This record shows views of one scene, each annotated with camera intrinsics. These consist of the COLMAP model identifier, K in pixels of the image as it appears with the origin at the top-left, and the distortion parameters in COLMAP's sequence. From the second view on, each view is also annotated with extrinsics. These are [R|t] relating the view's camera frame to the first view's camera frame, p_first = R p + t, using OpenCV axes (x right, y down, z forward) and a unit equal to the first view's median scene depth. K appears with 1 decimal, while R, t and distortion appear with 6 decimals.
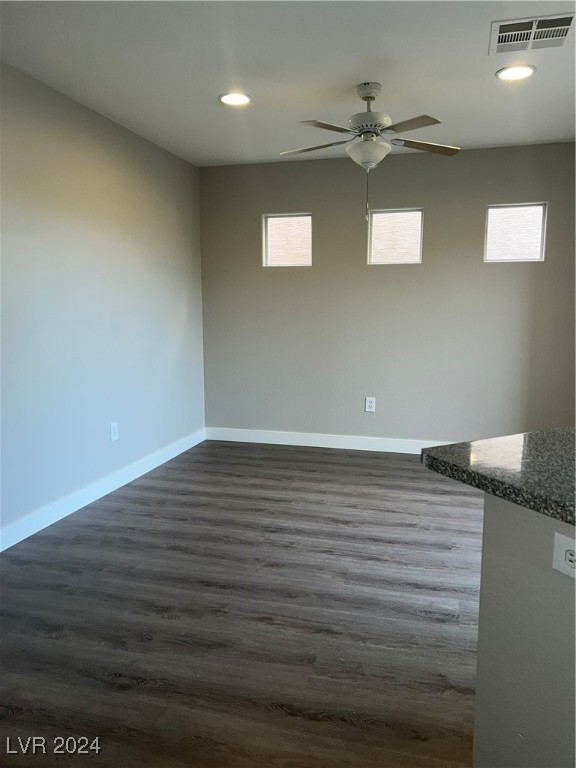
lens RADIAL K [[582.3, 0, 288.0], [0, 582.3, 386.7], [0, 0, 1]] dist [0.007270, -0.005361]
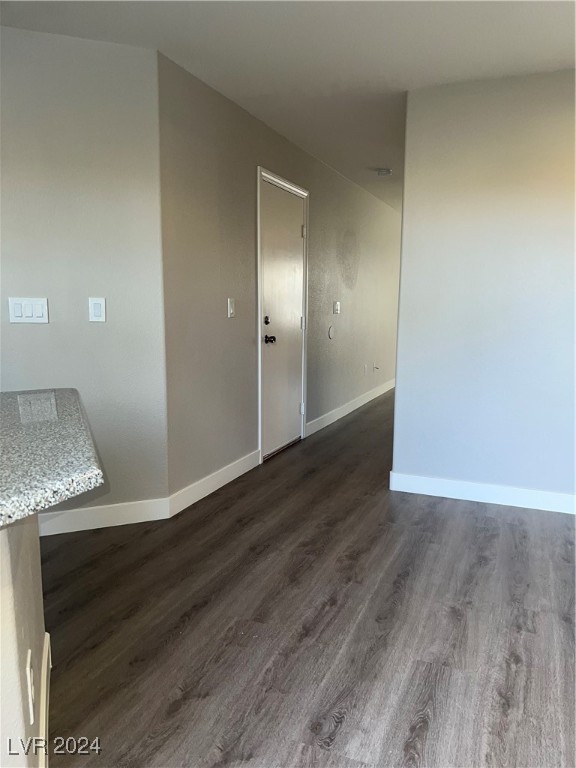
lens RADIAL K [[582.3, 0, 288.0], [0, 582.3, 384.4], [0, 0, 1]] dist [0.007270, -0.005361]
pose [[-0.118830, 0.144141, -0.982396, 0.875646], [-0.155875, 0.974431, 0.161826, -0.111107], [0.980603, 0.172361, -0.093324, 0.929849]]
